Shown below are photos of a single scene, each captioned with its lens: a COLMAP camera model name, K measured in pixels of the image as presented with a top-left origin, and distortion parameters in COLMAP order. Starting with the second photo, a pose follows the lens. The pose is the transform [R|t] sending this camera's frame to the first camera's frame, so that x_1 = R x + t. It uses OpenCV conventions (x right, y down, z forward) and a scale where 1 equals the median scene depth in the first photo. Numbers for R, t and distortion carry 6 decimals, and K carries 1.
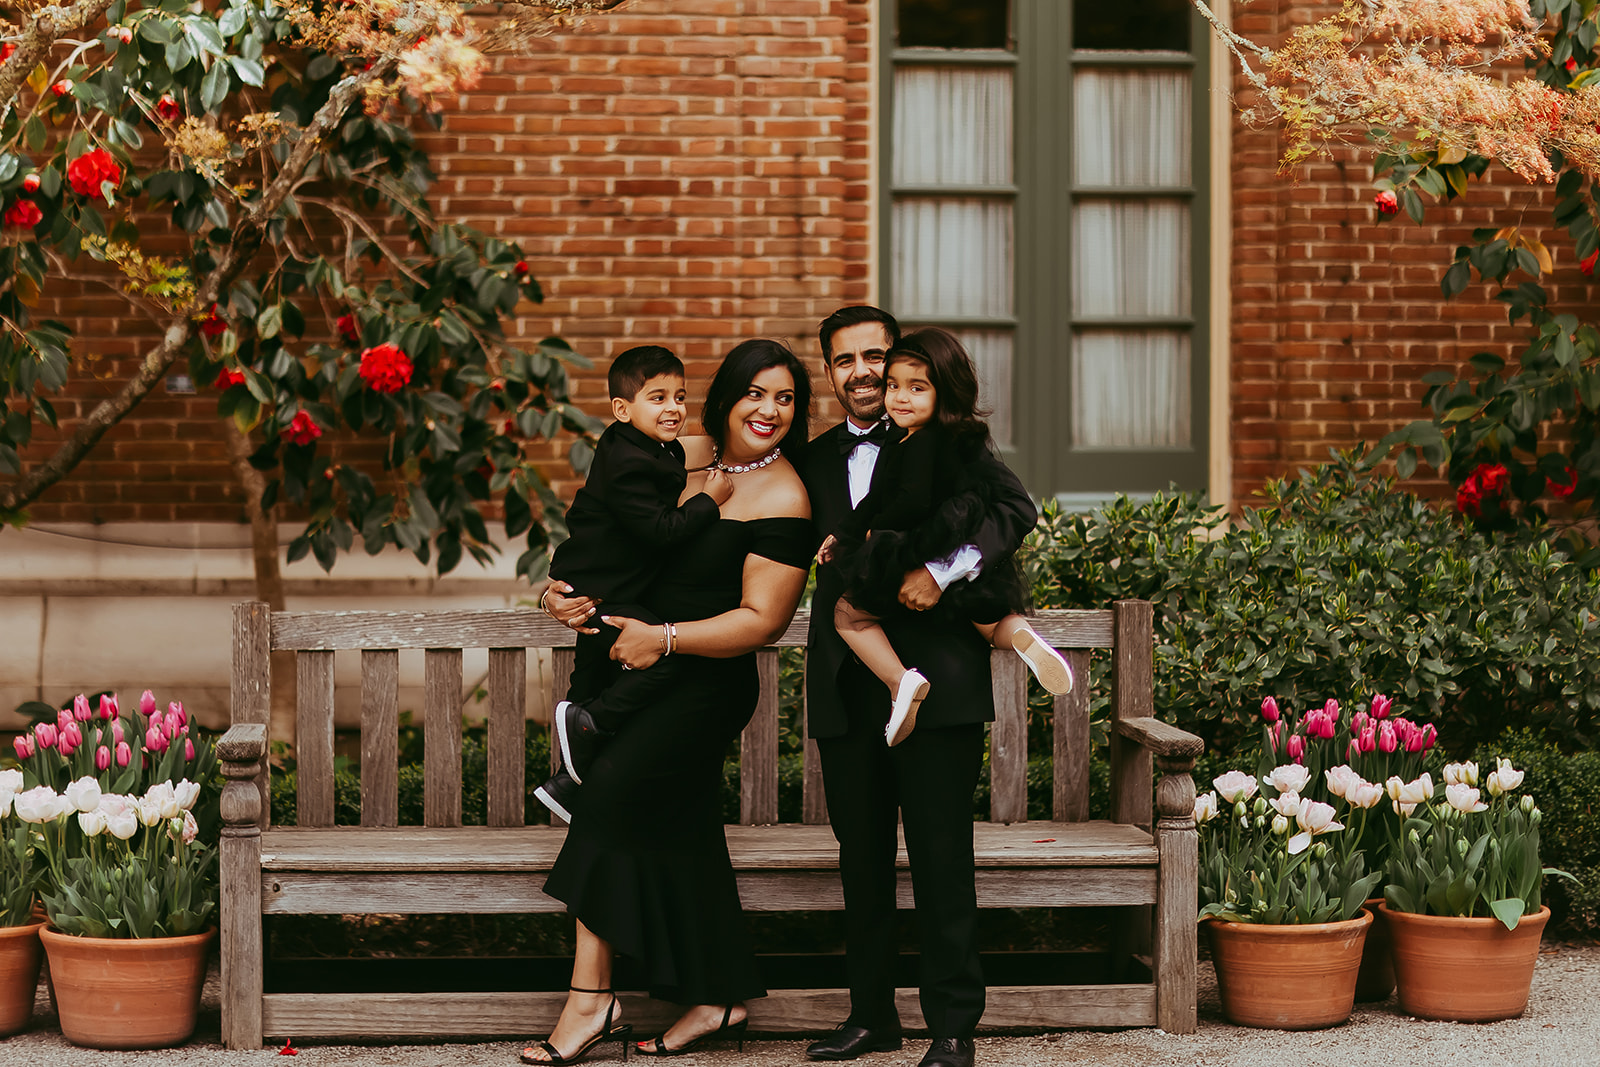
lens RADIAL K [[4215.2, 0, 800.0], [0, 4215.2, 533.5], [0, 0, 1]] dist [0.001225, -0.162684]
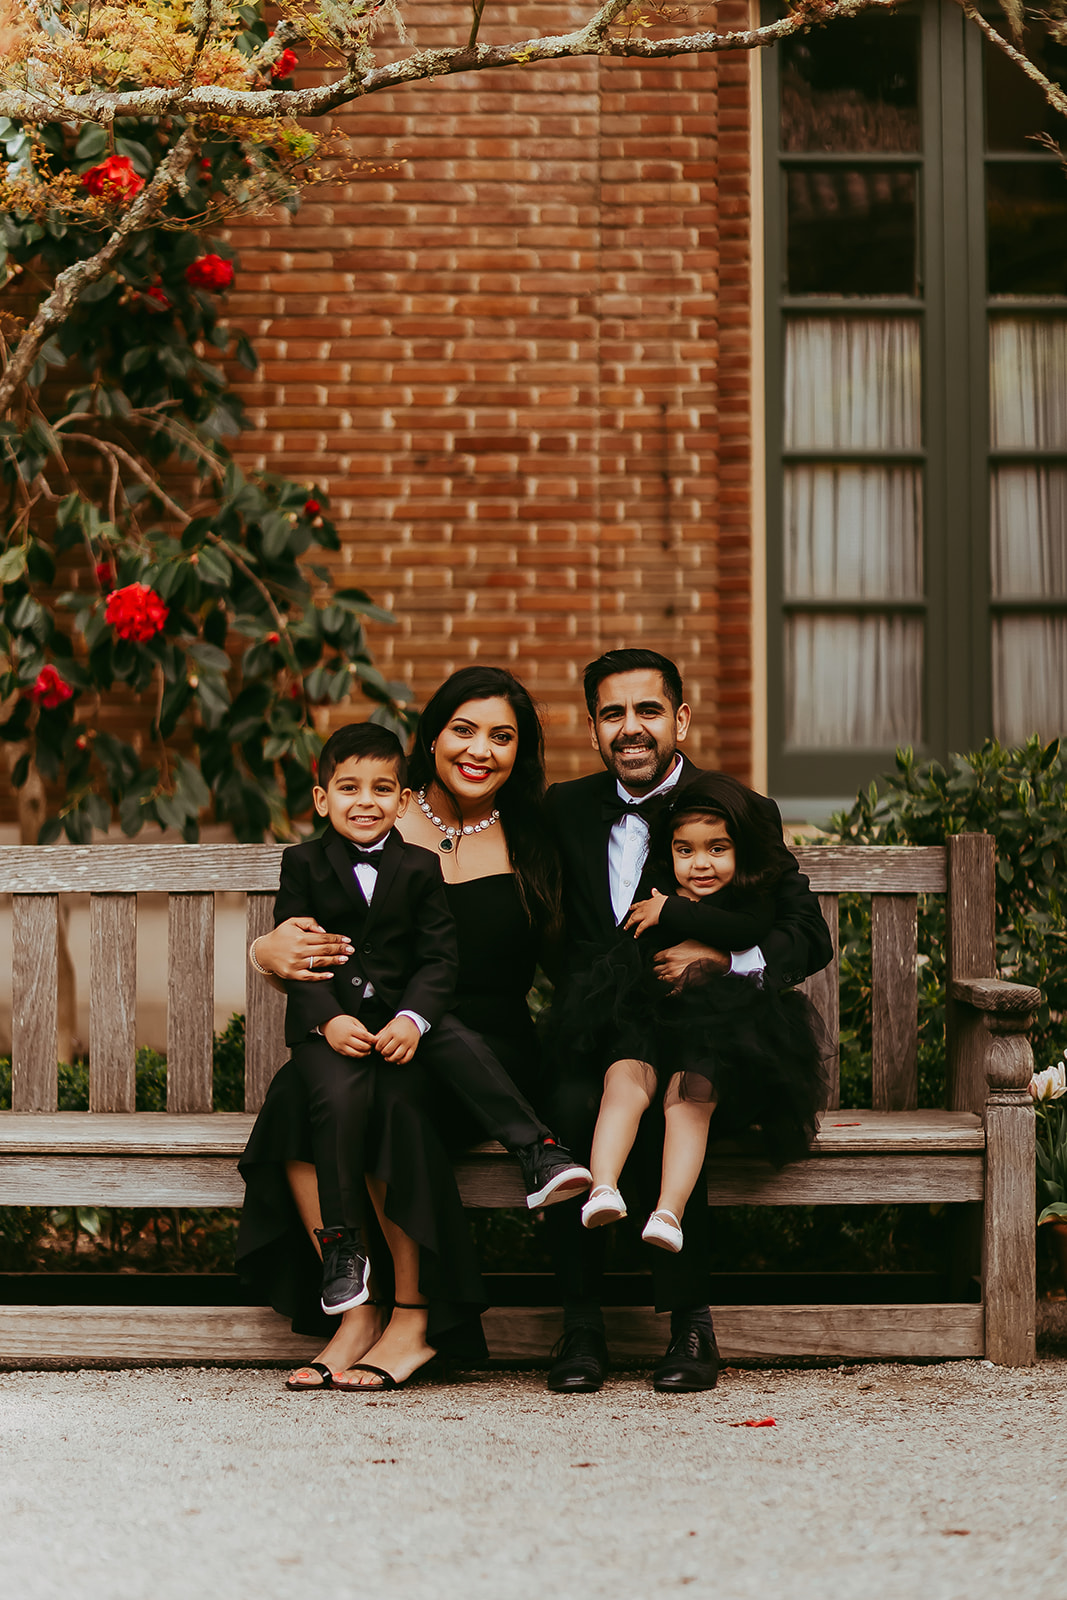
lens RADIAL K [[4009.8, 0, 533.5], [0, 4009.8, 800.0], [0, 0, 1]] dist [-0.062688, -1.160347]
pose [[0.995206, -0.007218, -0.097534, 0.053643], [0.001540, 0.998306, -0.058166, 0.040720], [0.097789, 0.057737, 0.993531, 0.177304]]
